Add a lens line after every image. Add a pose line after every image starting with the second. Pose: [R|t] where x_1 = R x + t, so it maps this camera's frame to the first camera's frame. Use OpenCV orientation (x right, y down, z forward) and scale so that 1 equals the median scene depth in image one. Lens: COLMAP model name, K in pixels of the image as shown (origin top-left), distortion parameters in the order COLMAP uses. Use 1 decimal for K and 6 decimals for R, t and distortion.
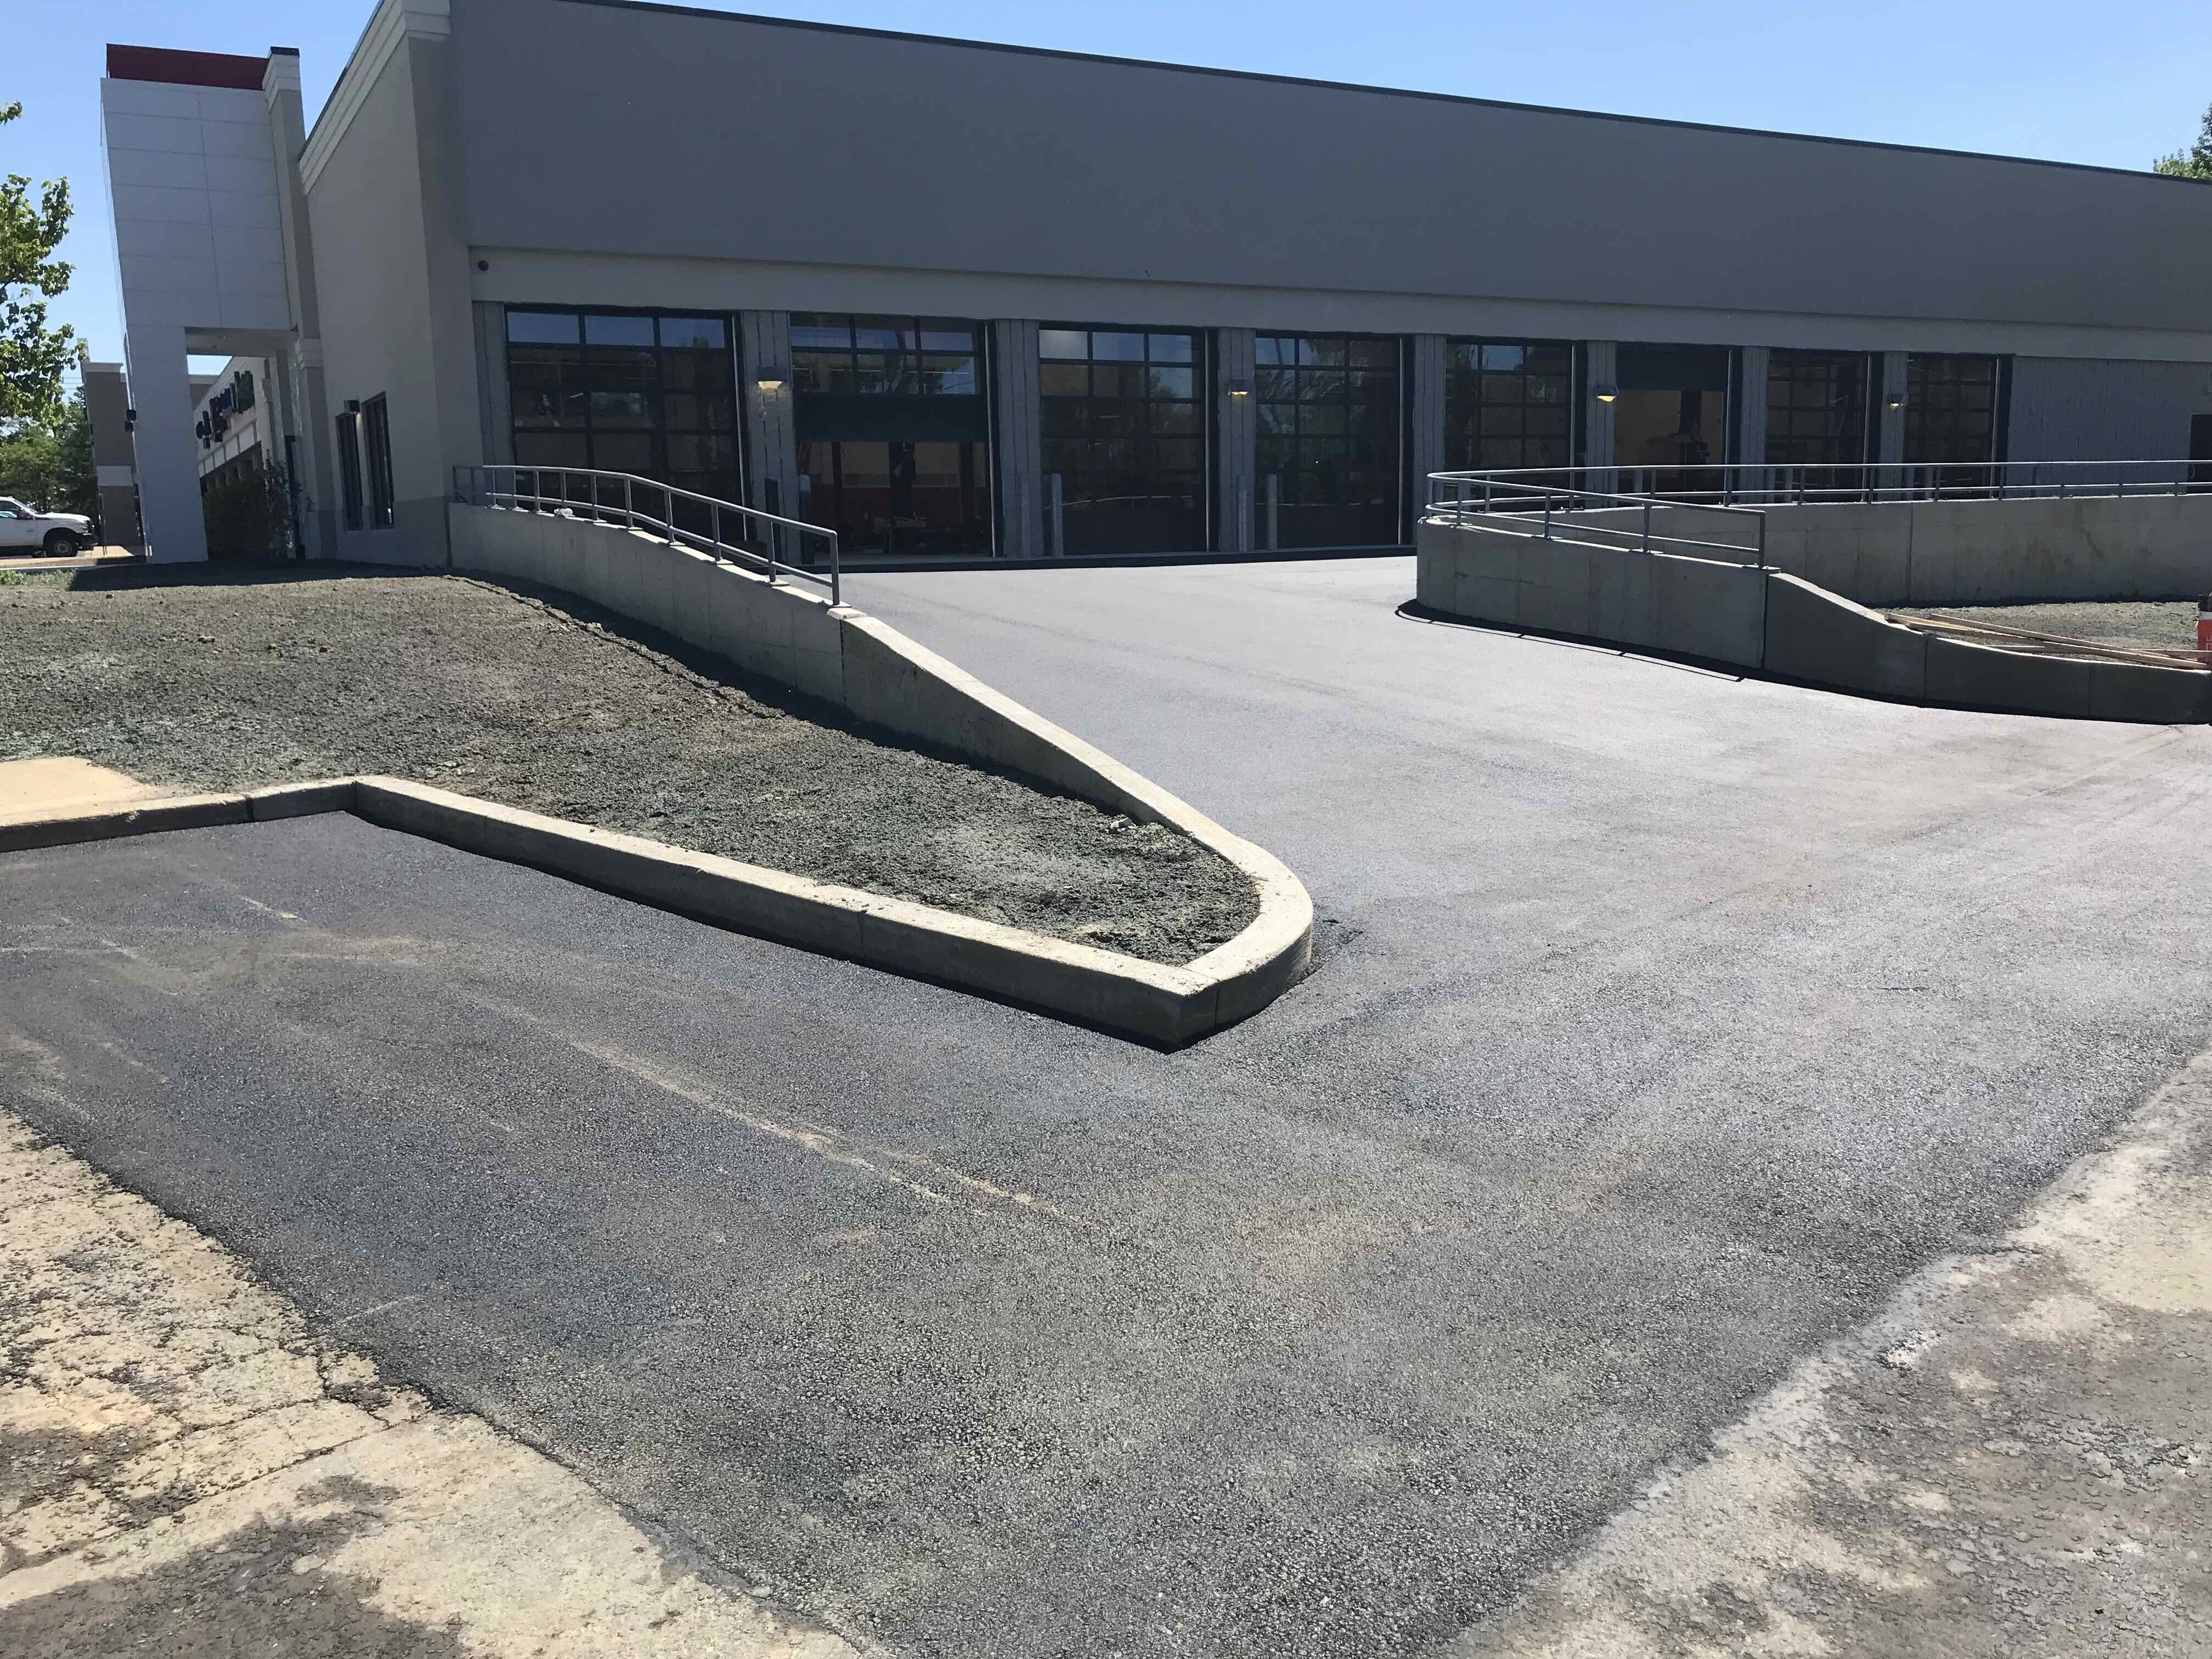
lens RADIAL K [[1904.5, 0, 1104.7], [0, 1904.5, 828.9], [0, 0, 1]] dist [0.036129, -0.113378]
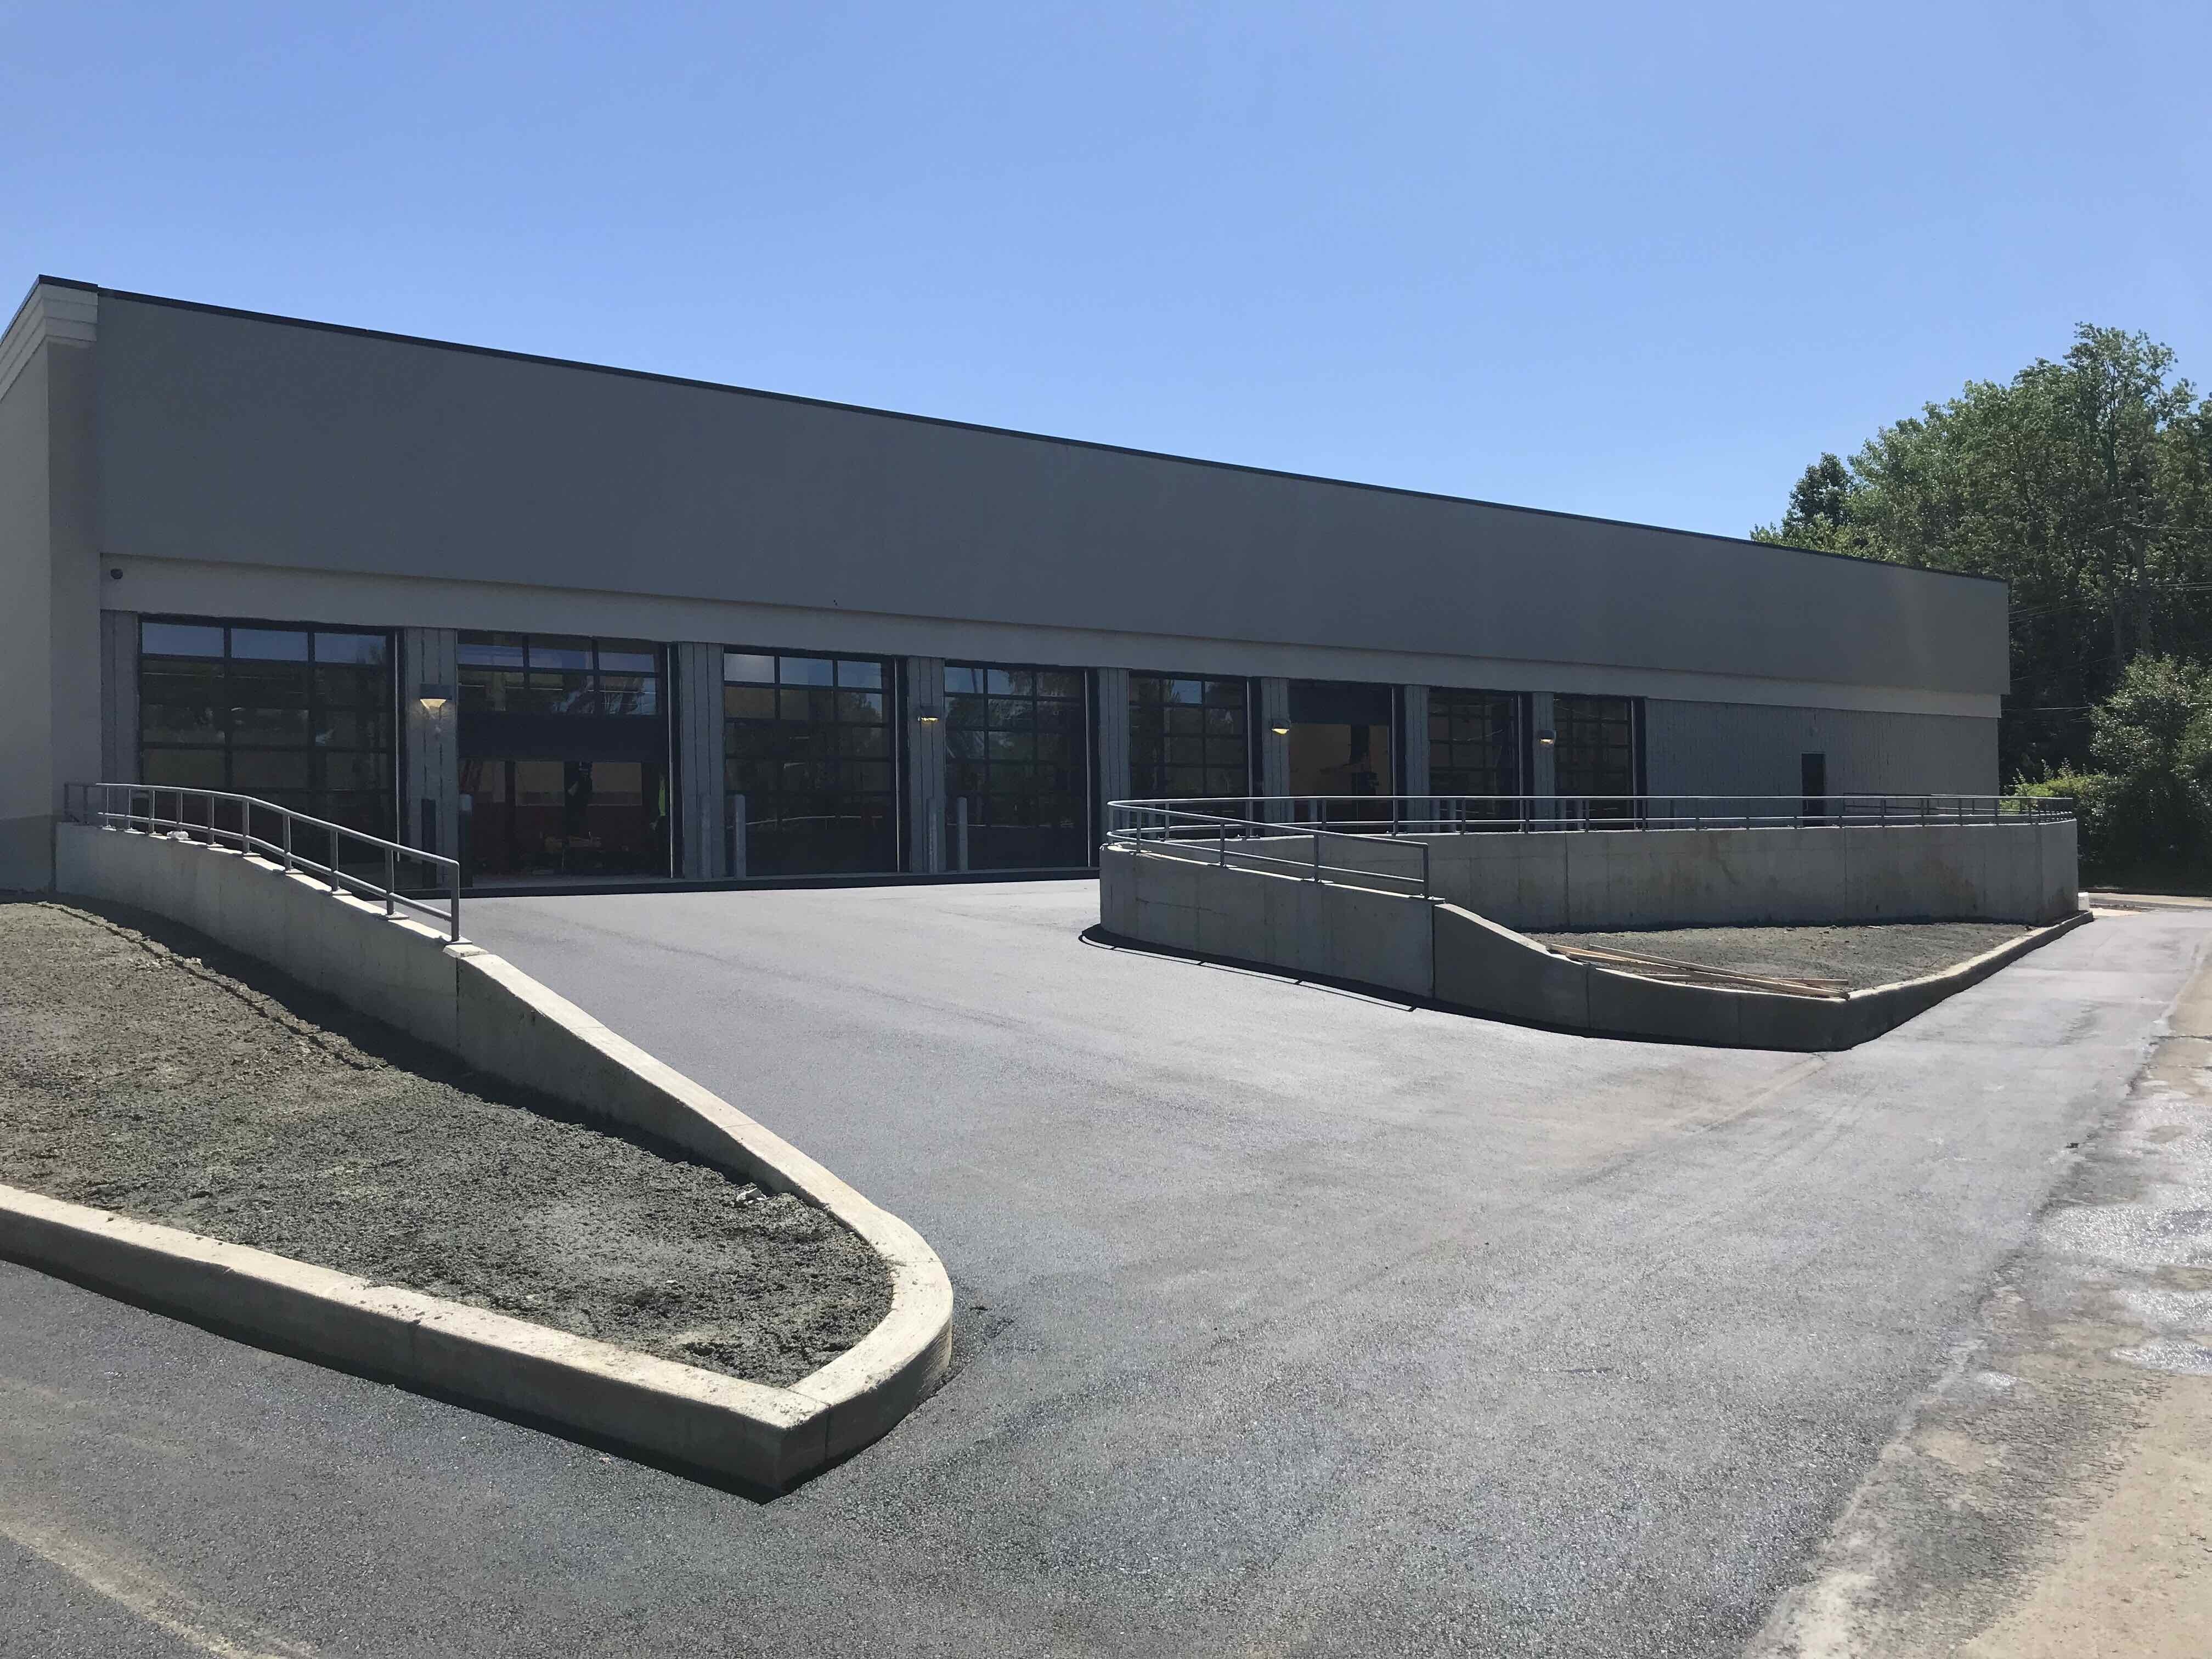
lens RADIAL K [[1811.8, 0, 1109.0], [0, 1811.8, 838.0], [0, 0, 1]] dist [0.005561, -0.150495]
pose [[0.988639, 0.010557, 0.149941, 0.036951], [0.012725, 0.988071, -0.153472, -0.028535], [-0.149772, 0.153636, 0.976711, 0.093488]]
